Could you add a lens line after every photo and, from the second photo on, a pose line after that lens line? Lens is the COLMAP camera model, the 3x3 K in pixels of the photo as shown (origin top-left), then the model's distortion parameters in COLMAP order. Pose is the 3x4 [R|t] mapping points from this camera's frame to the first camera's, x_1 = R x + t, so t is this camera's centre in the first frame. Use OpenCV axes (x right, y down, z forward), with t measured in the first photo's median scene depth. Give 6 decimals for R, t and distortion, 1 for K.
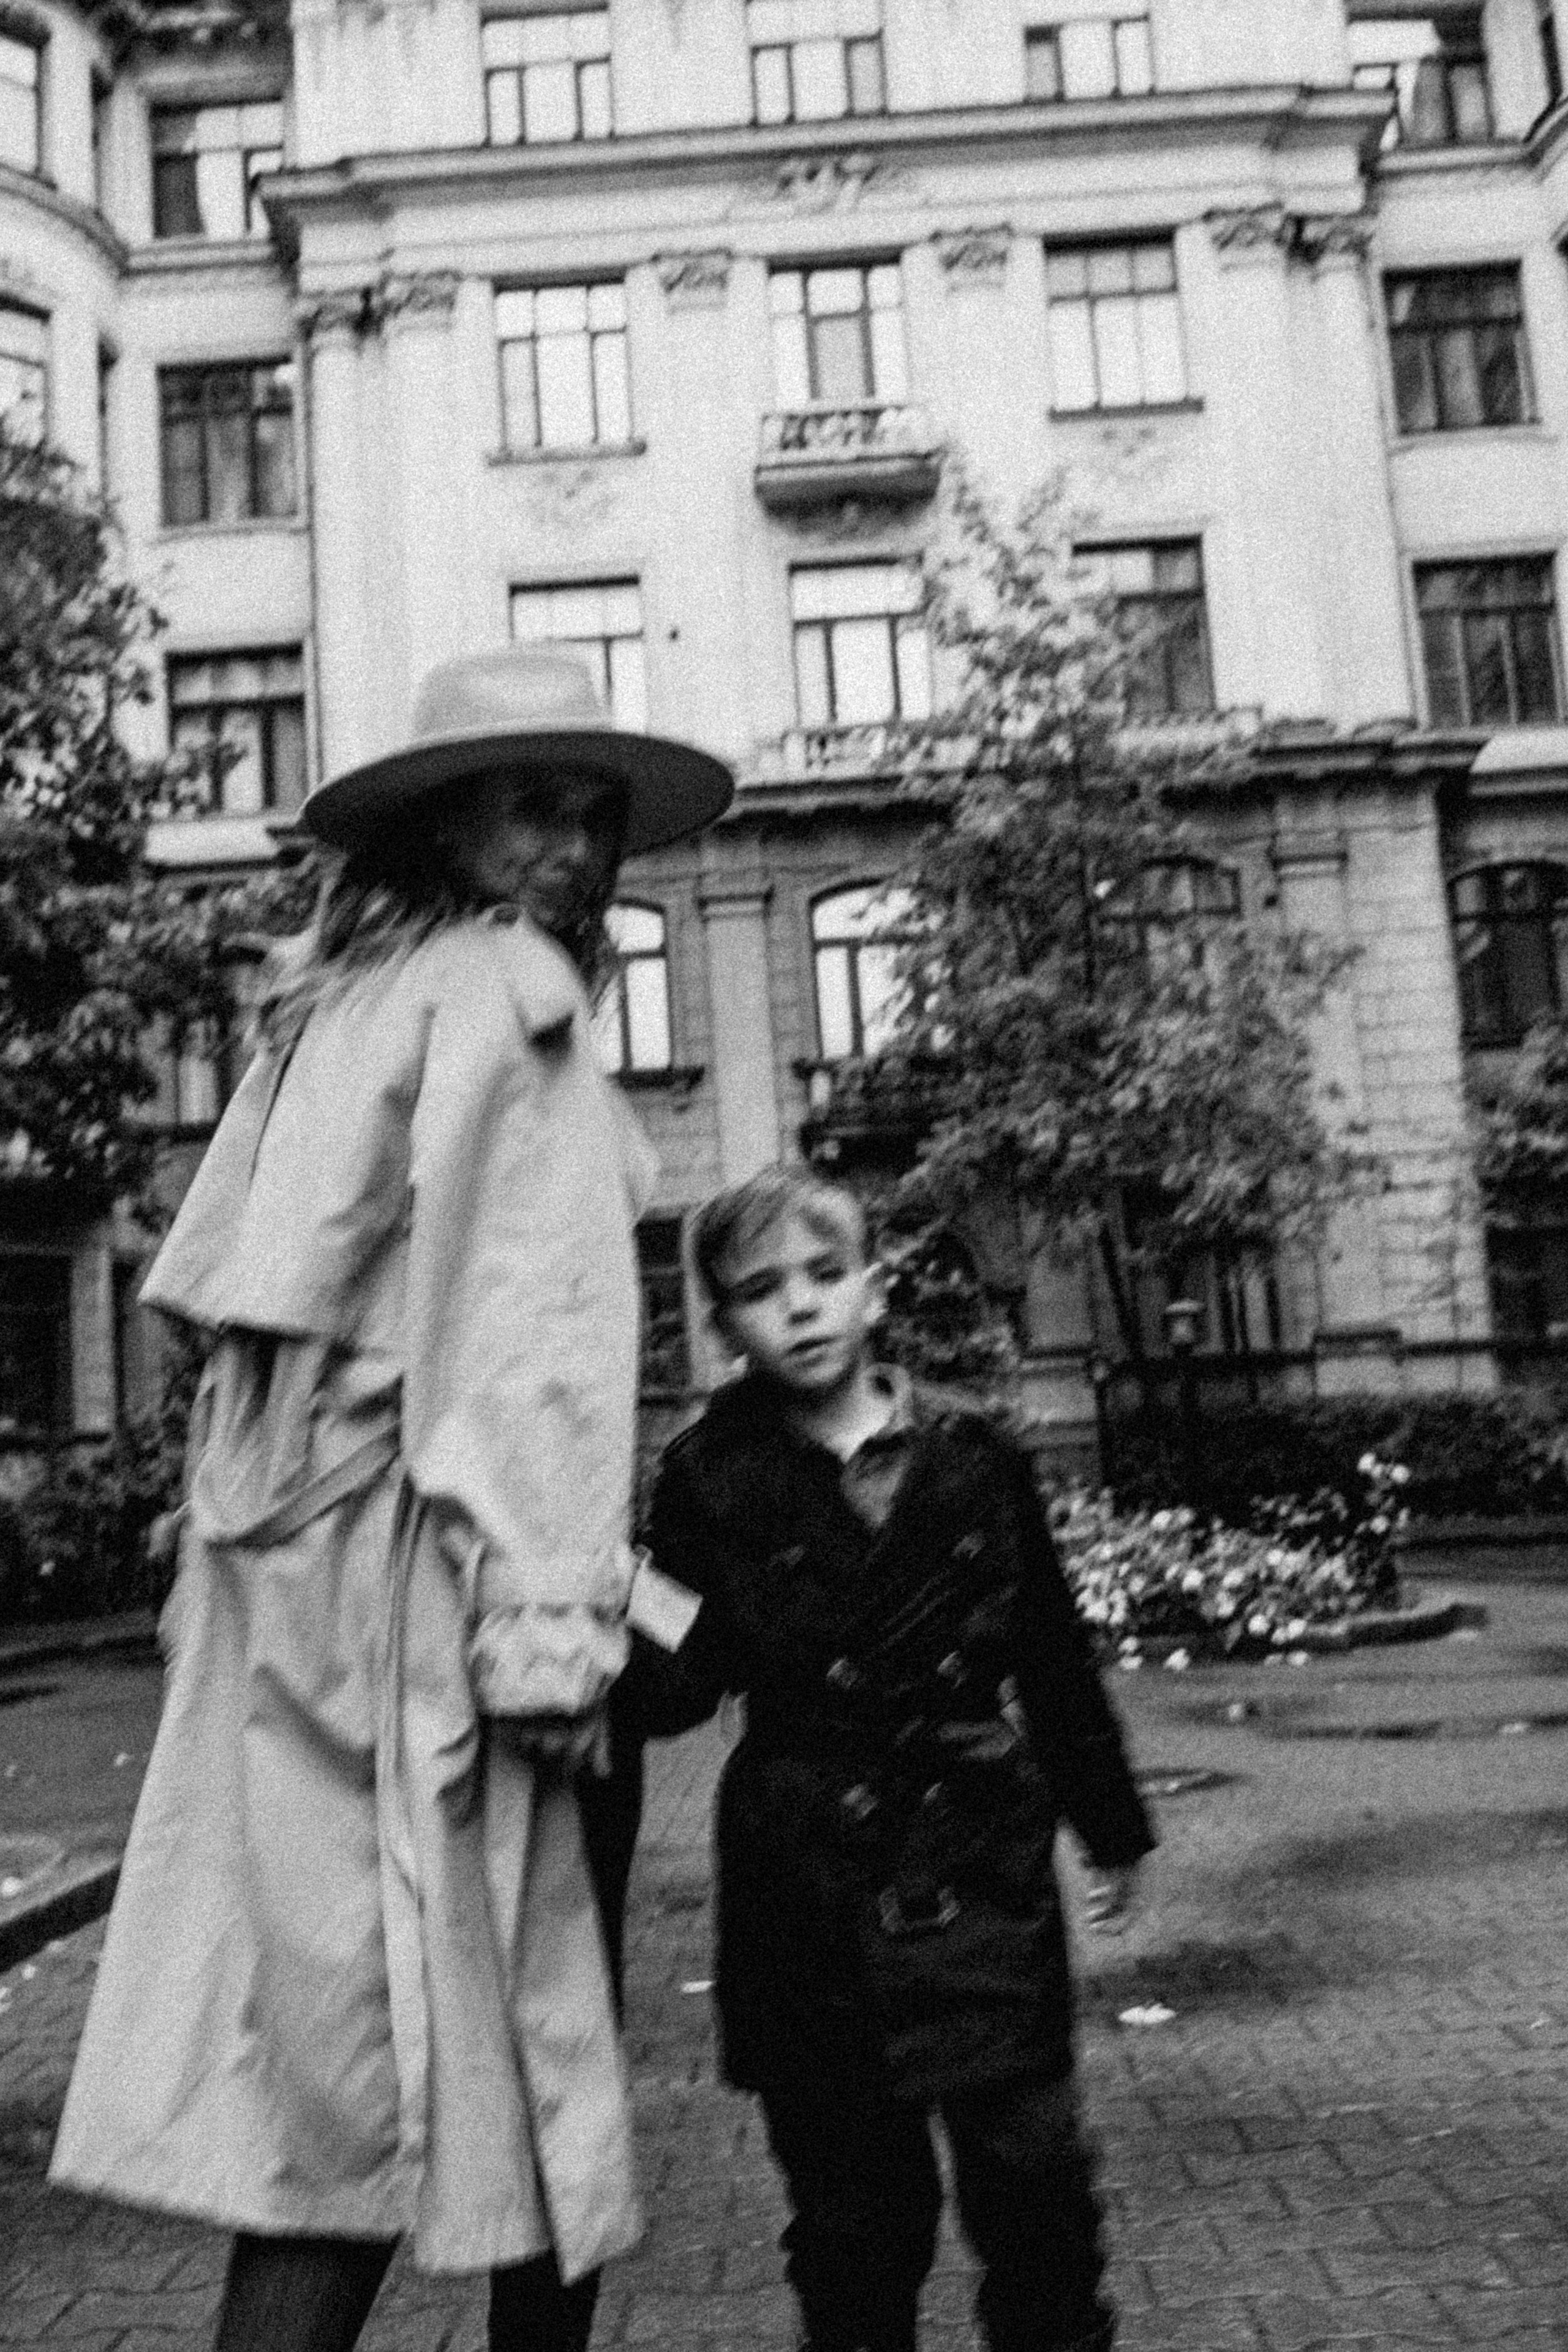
lens RADIAL K [[2253.3, 0, 796.1], [0, 2253.3, 1179.6], [0, 0, 1]] dist [-0.004314, -0.004034]
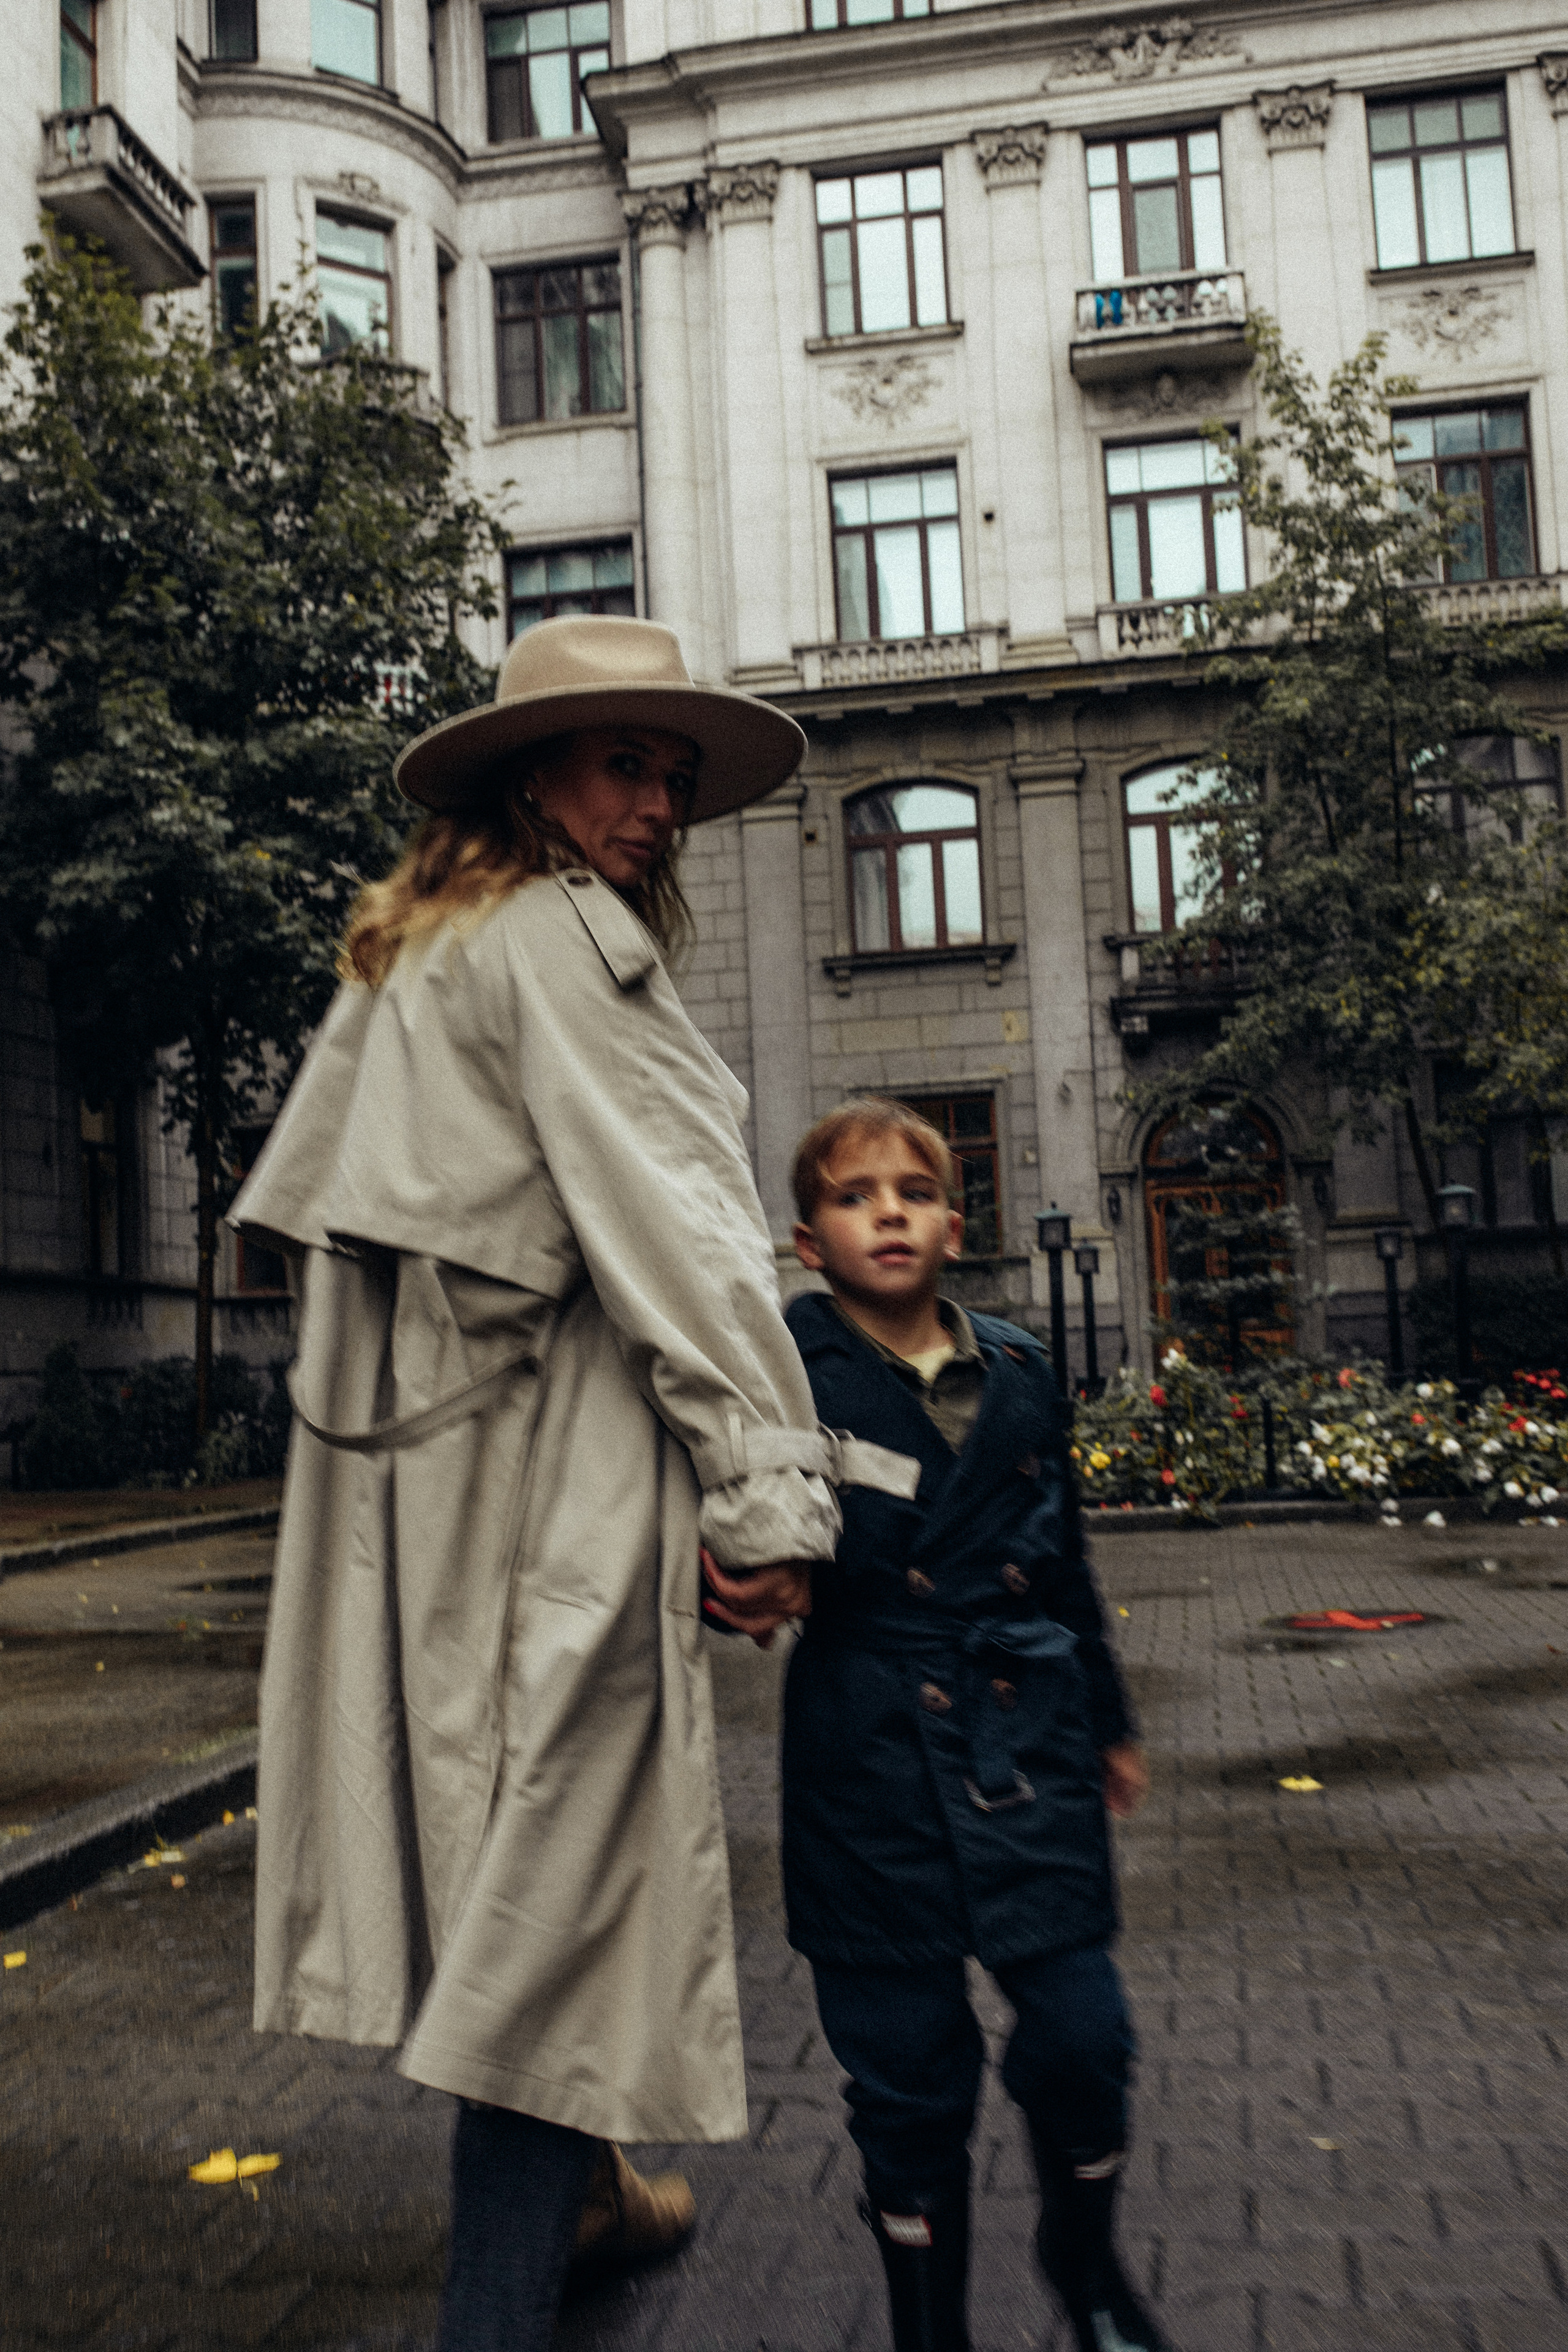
lens RADIAL K [[2253.3, 0, 796.1], [0, 2253.3, 1179.6], [0, 0, 1]] dist [-0.004314, -0.004034]
pose [[0.989627, 0.007284, -0.143478, 0.007837], [0.001686, 0.998057, 0.062293, -0.006389], [0.143653, -0.061888, 0.987691, -0.037317]]
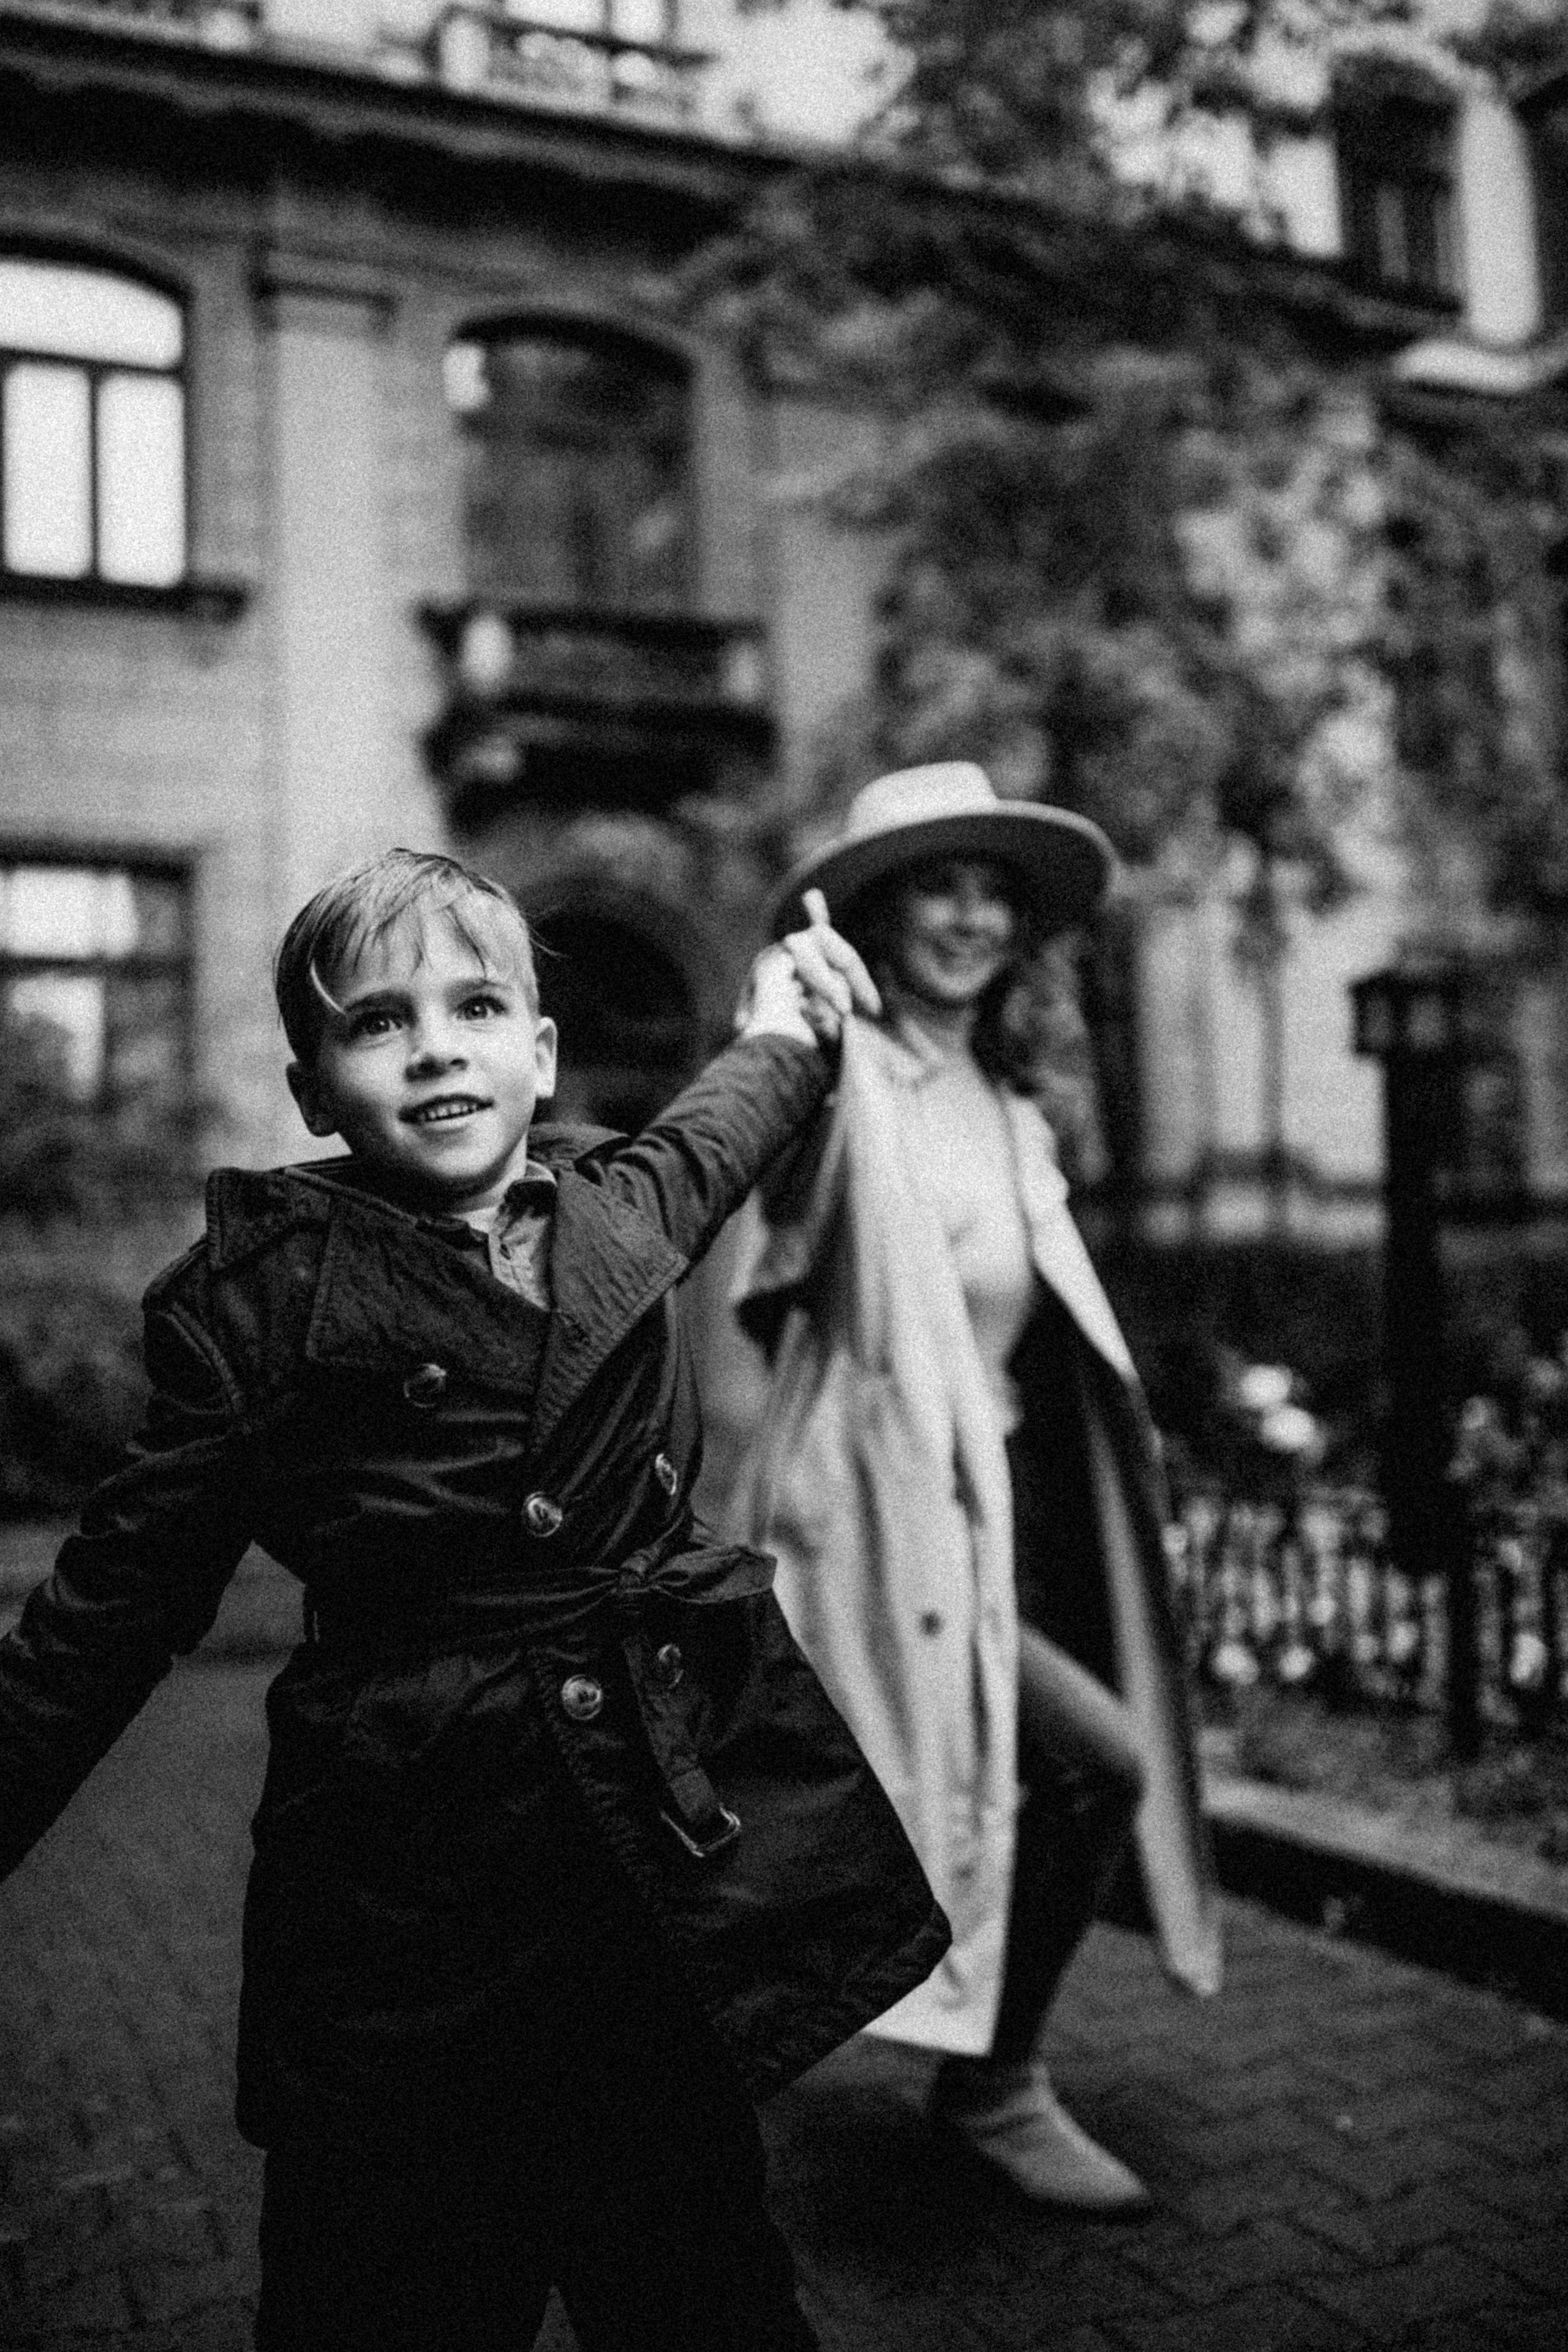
lens RADIAL K [[2253.3, 0, 796.1], [0, 2253.3, 1179.6], [0, 0, 1]] dist [-0.004314, -0.004034]
pose [[0.913905, 0.065495, 0.400610, -0.130283], [-0.102417, 0.992173, 0.071433, 0.041056], [-0.392796, -0.106312, 0.913460, 0.421961]]
